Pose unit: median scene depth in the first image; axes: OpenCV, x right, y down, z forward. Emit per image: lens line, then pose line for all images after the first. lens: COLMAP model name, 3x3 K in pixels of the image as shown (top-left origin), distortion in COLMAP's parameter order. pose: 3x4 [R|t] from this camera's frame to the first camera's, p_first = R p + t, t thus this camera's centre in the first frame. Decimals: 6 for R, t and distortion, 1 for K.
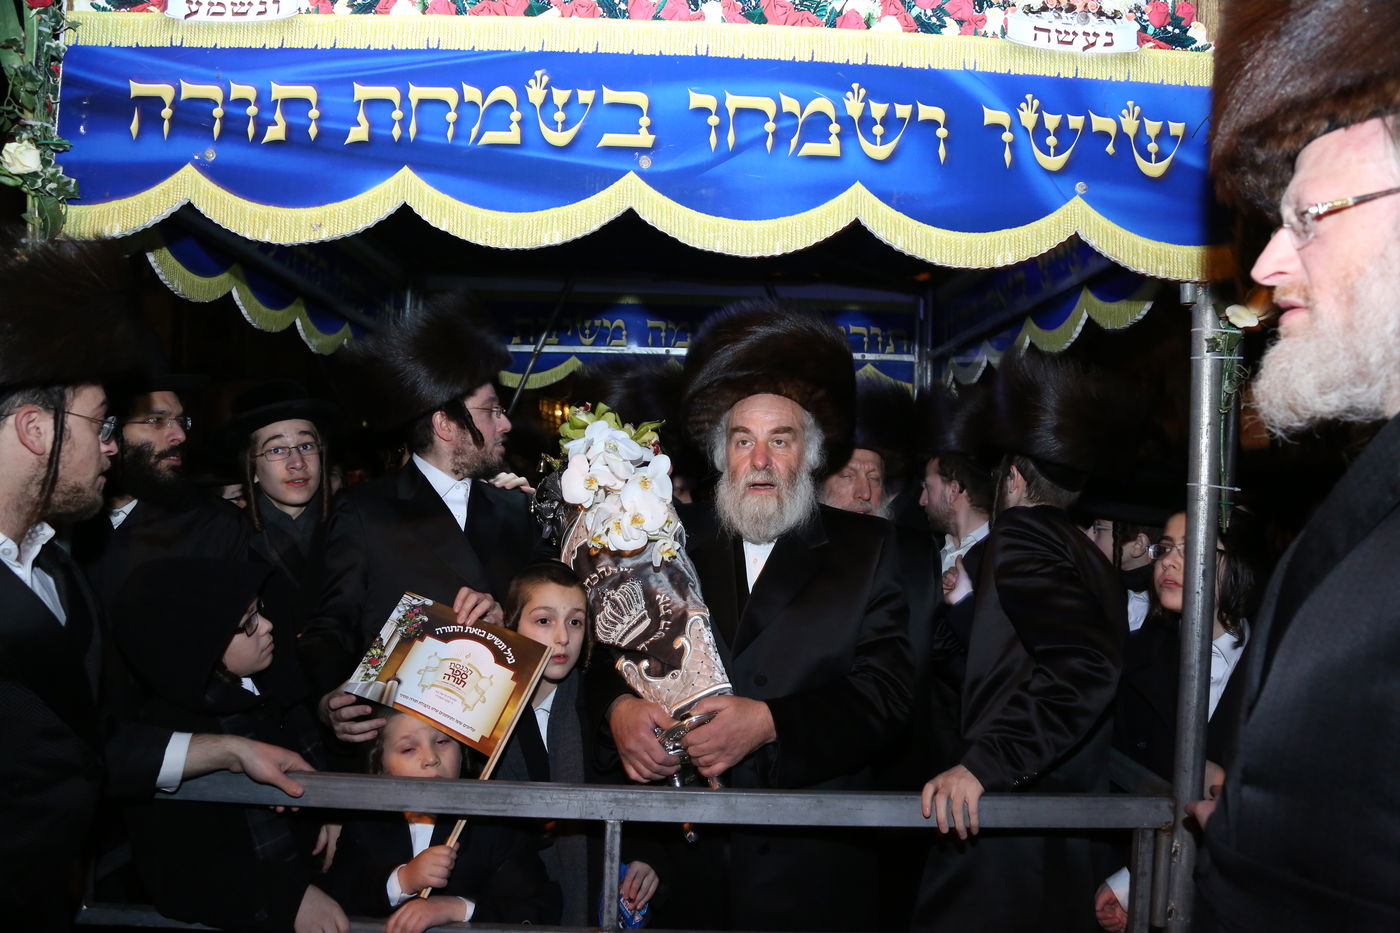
lens RADIAL K [[908.3, 0, 710.8], [0, 908.3, 468.8], [0, 0, 1]] dist [-0.107645, 0.035327]
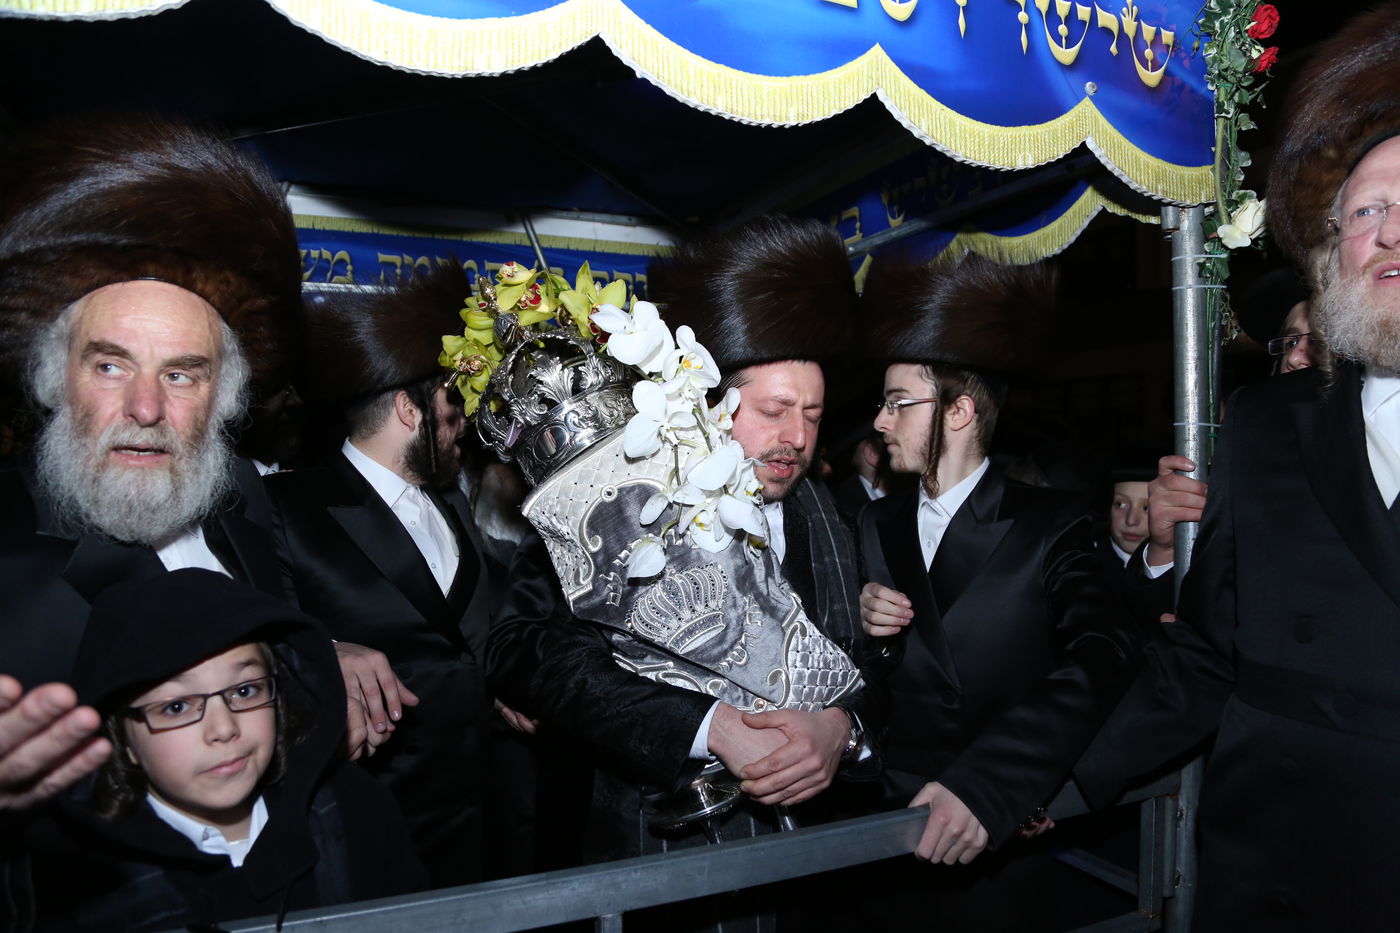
lens RADIAL K [[908.3, 0, 698.9], [0, 908.3, 488.0], [0, 0, 1]] dist [-0.107645, 0.035327]
pose [[0.915798, -0.051095, 0.398376, -0.308697], [0.030525, 0.997861, 0.057812, 0.018834], [-0.400477, -0.040783, 0.915399, 0.340013]]
